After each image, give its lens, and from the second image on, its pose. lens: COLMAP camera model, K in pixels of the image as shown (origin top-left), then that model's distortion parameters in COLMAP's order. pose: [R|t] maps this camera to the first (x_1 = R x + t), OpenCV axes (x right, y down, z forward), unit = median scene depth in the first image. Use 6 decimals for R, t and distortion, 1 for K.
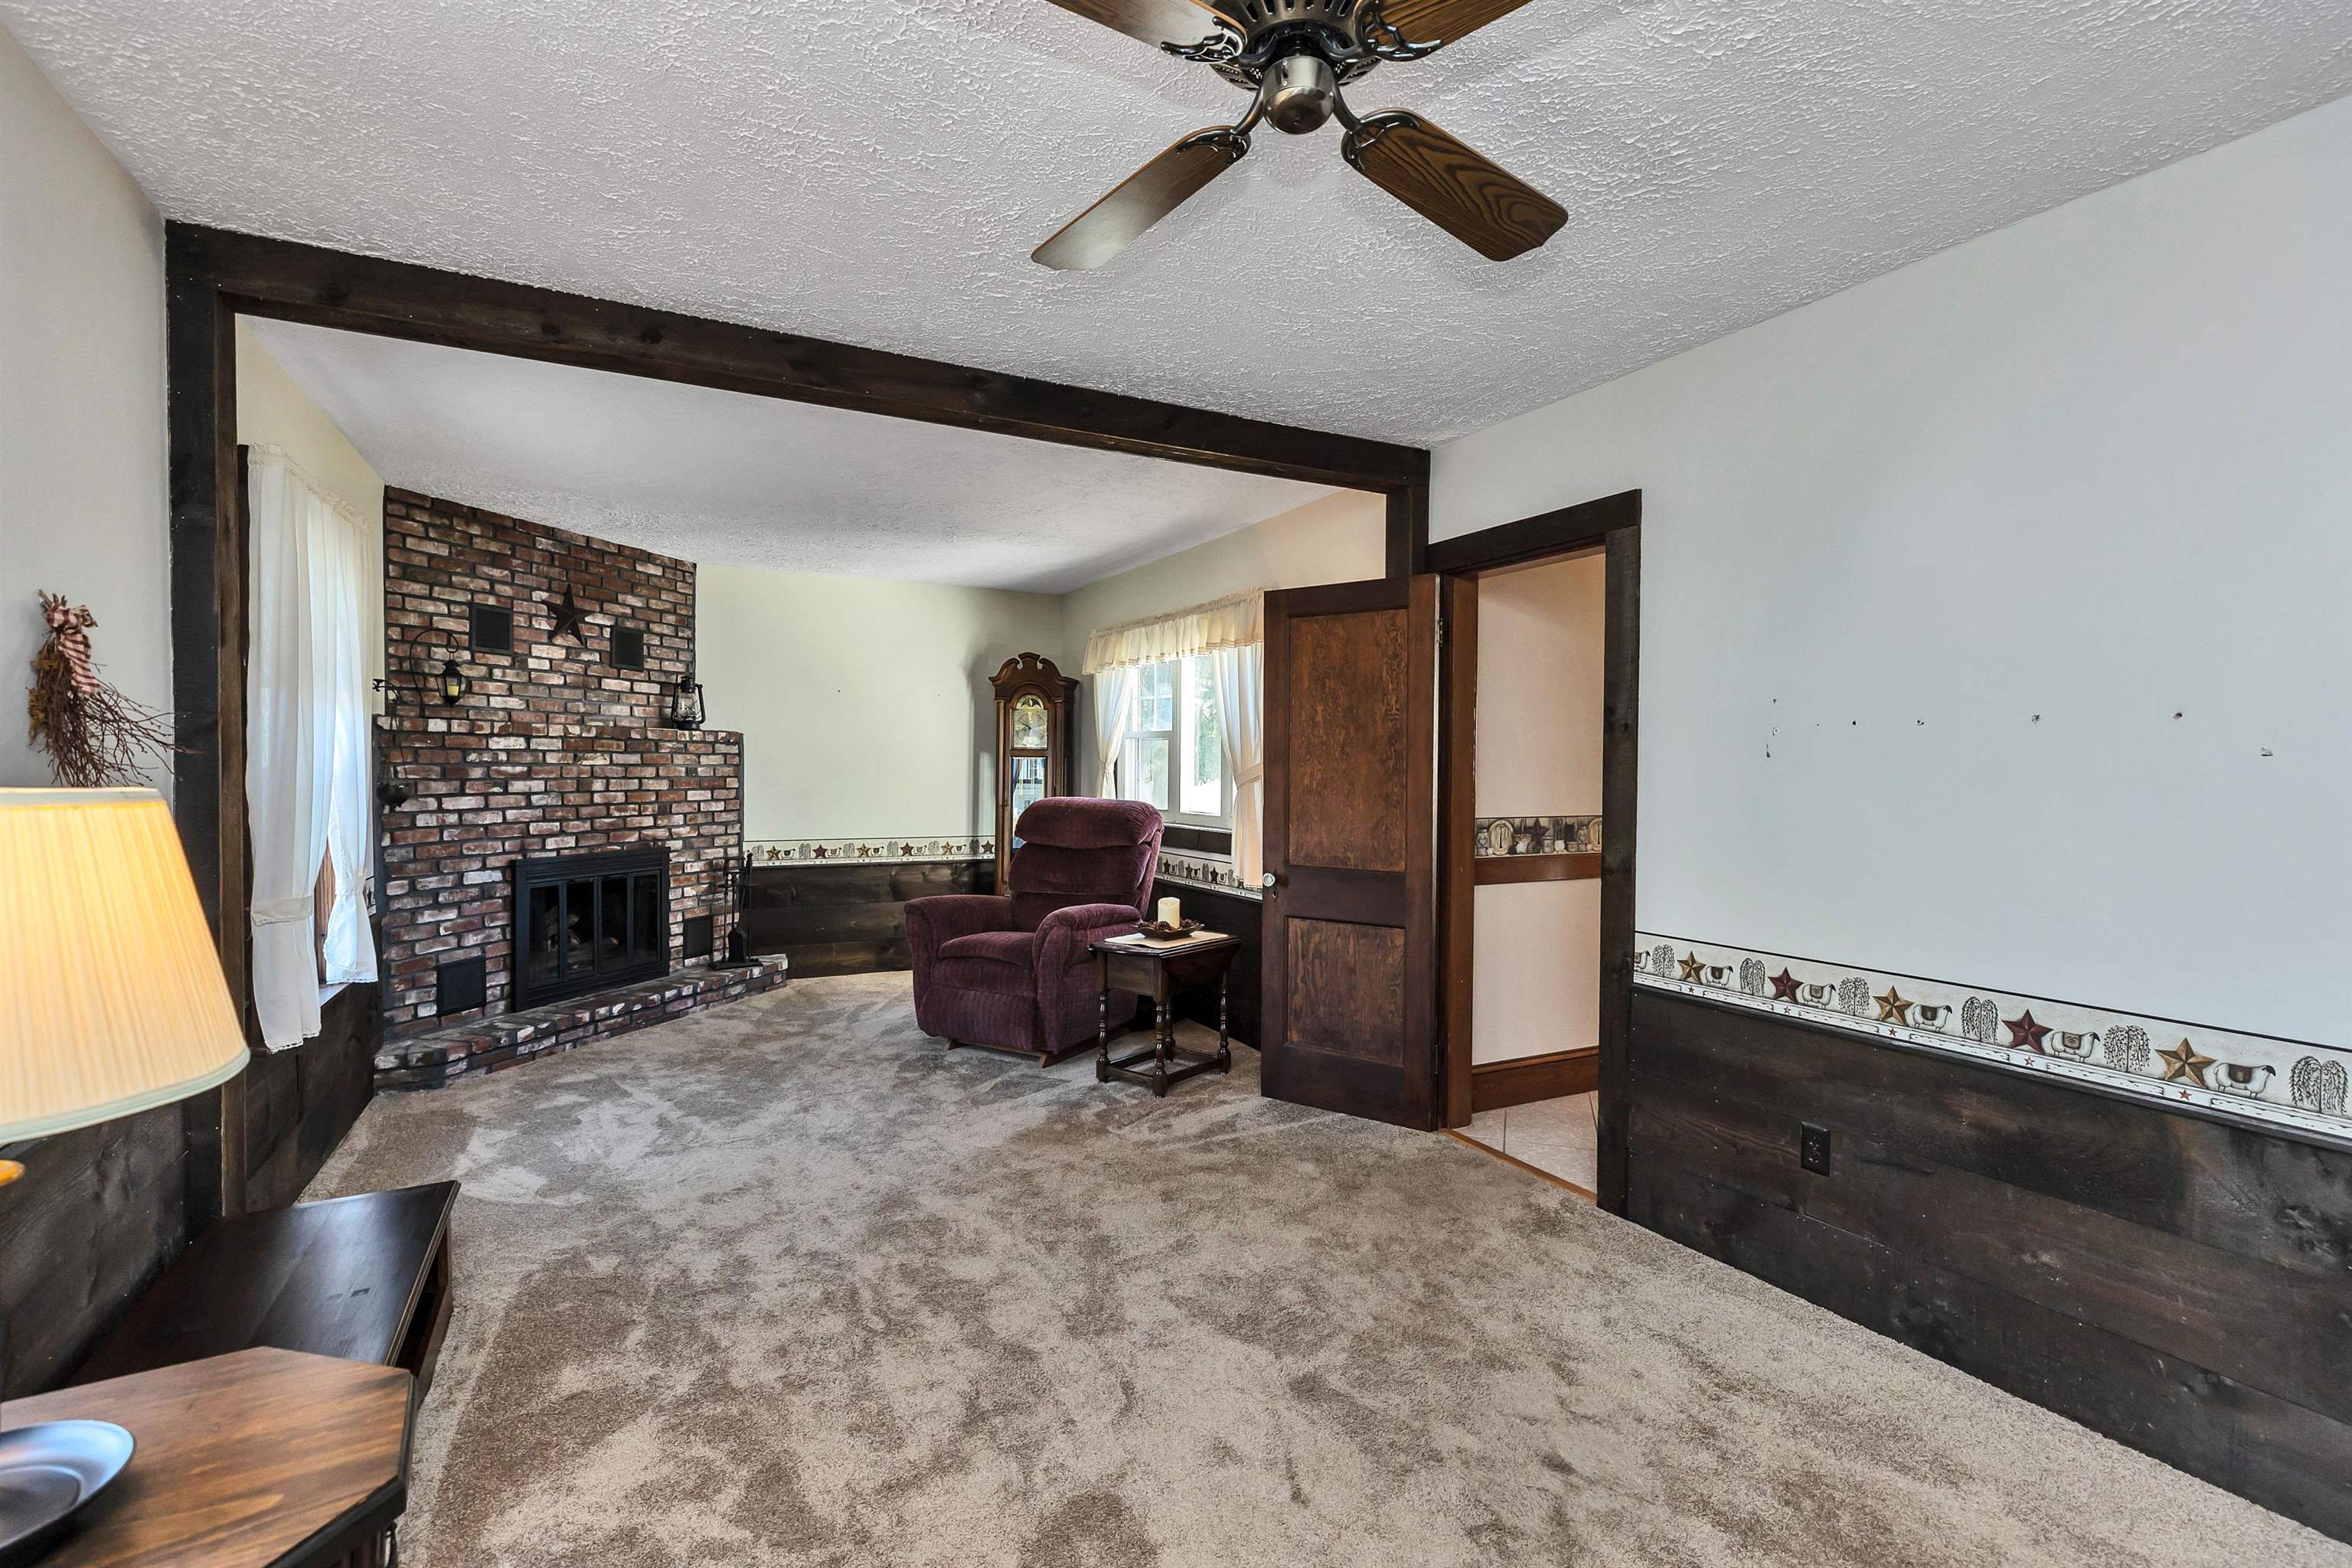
lens RADIAL K [[1076.7, 0, 1174.1], [0, 1076.7, 786.6], [0, 0, 1]] dist [0.003720, 0.000129]
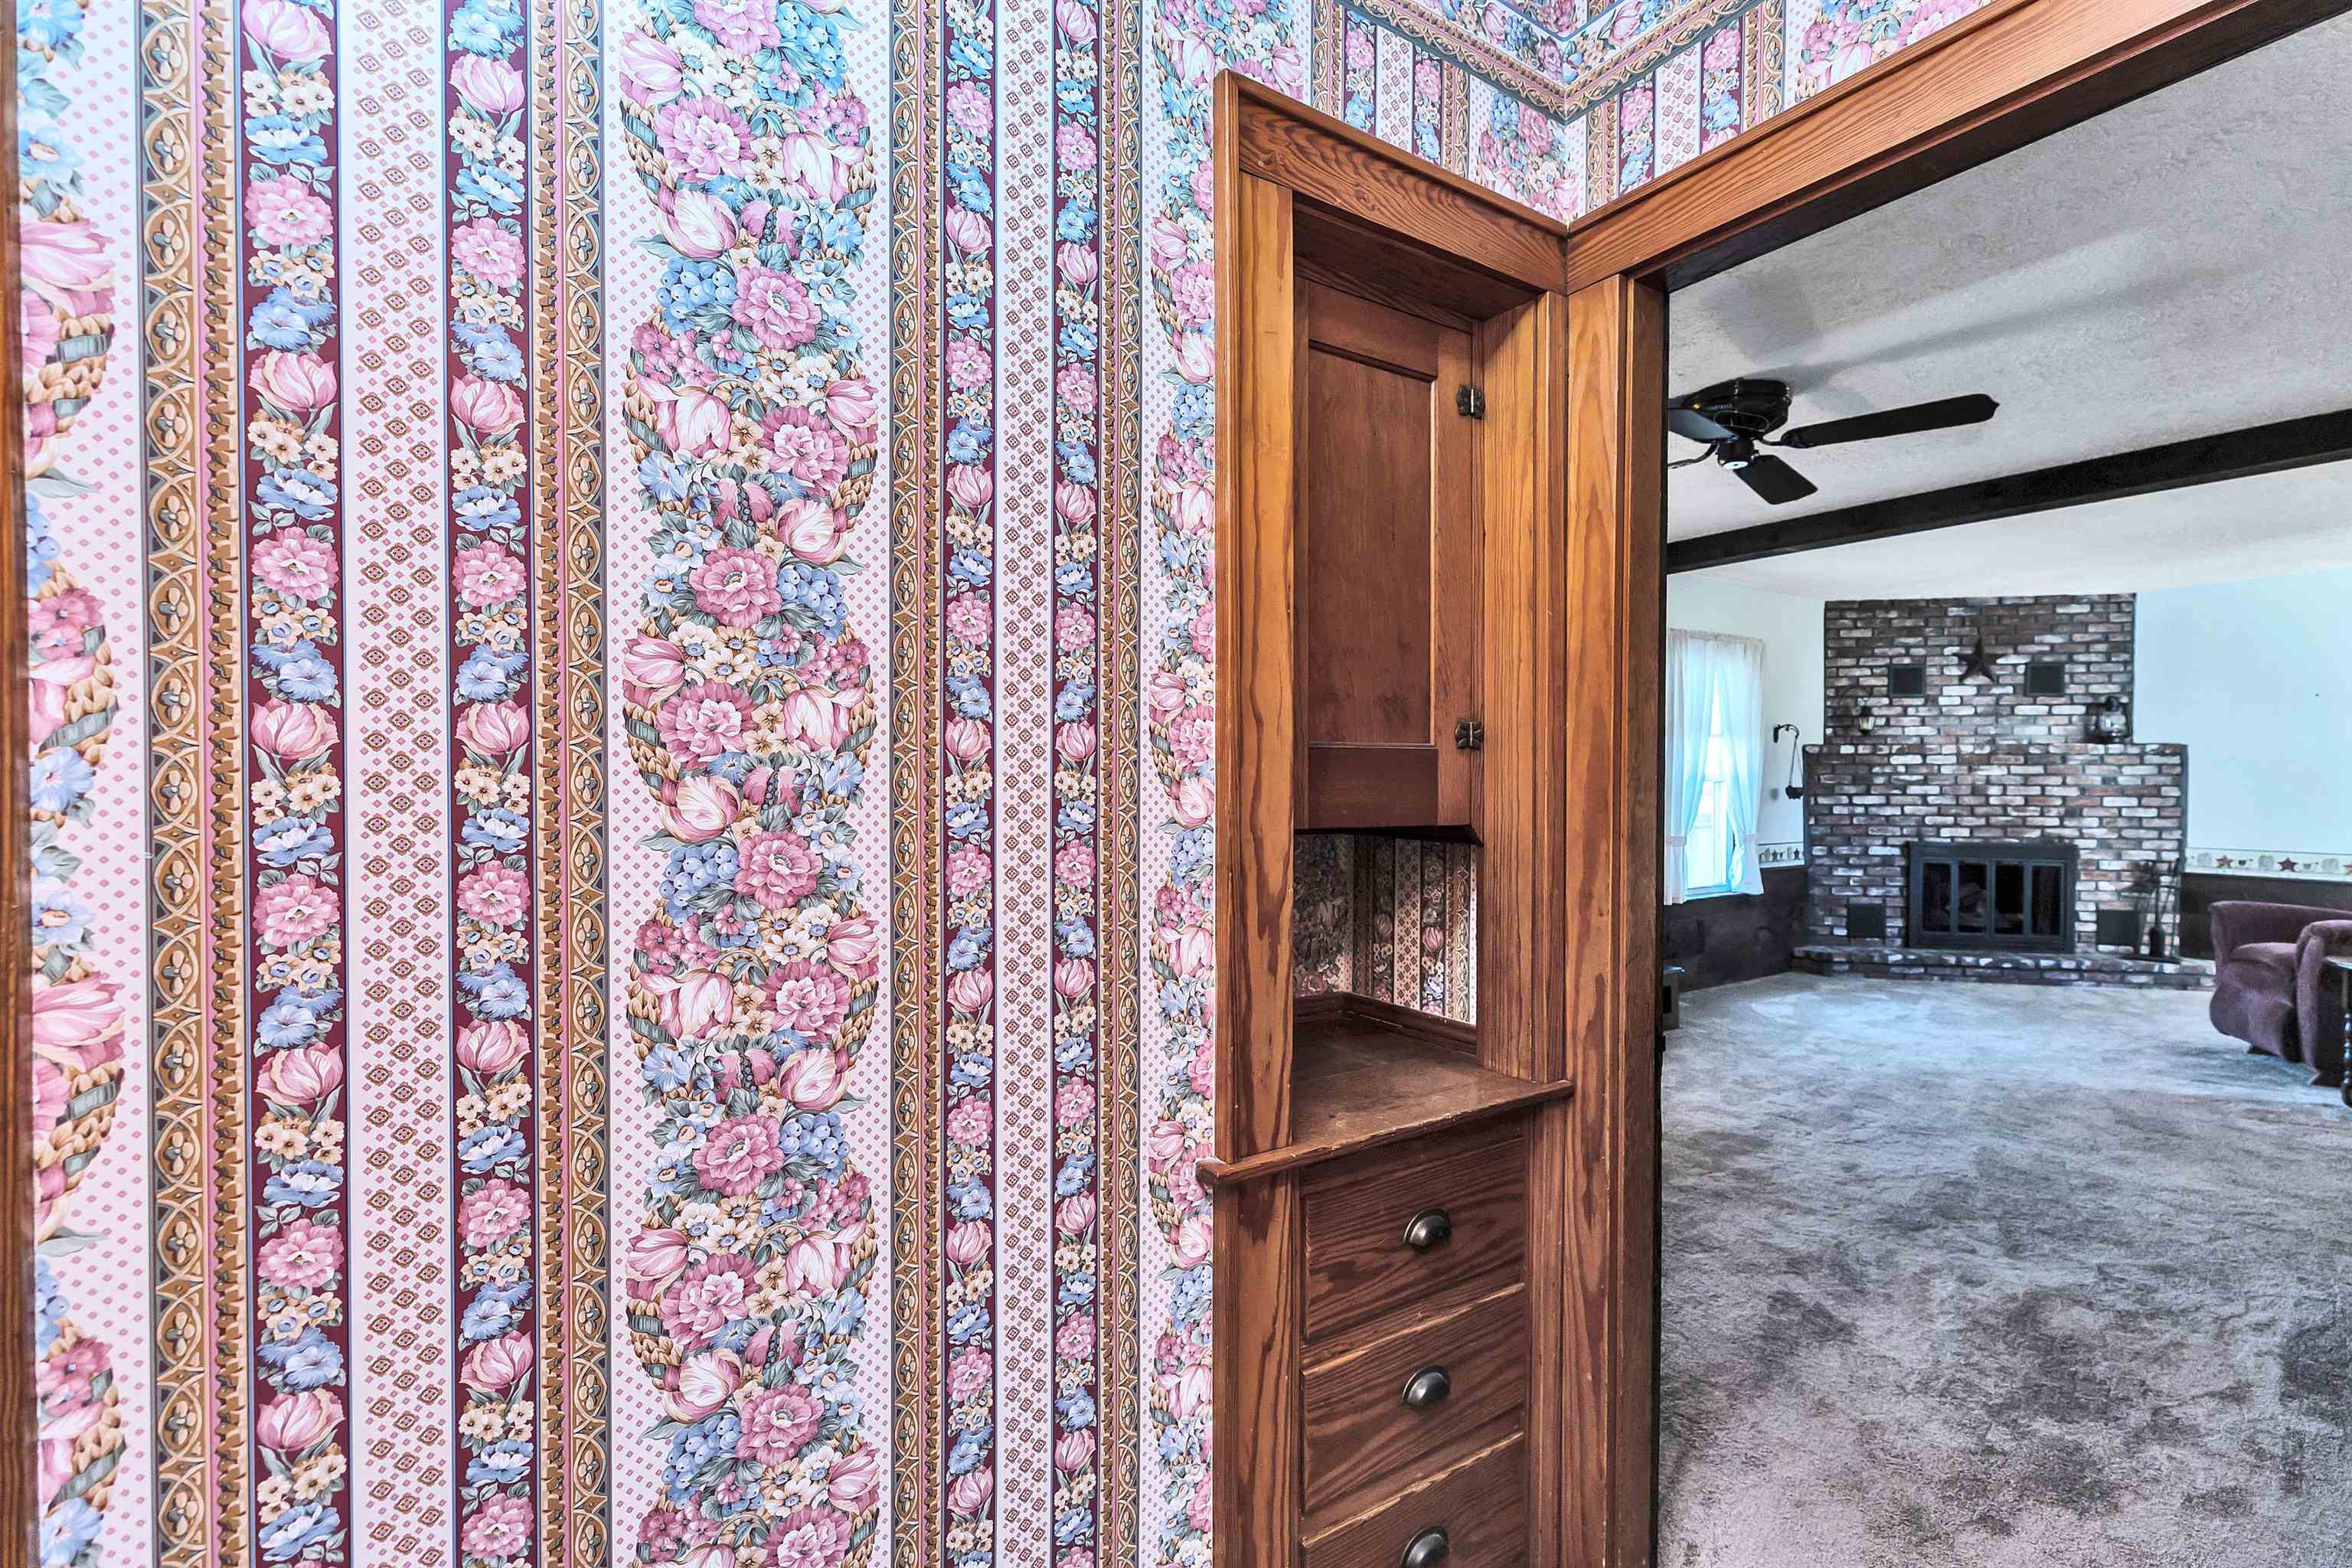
lens RADIAL K [[1076.7, 0, 1170.3], [0, 1076.7, 791.3], [0, 0, 1]] dist [0.003720, 0.000129]
pose [[0.104435, 0.014123, -0.994431, 0.670270], [-0.019502, 0.999736, 0.012150, 0.003280], [0.994340, 0.018124, 0.104683, -0.119045]]
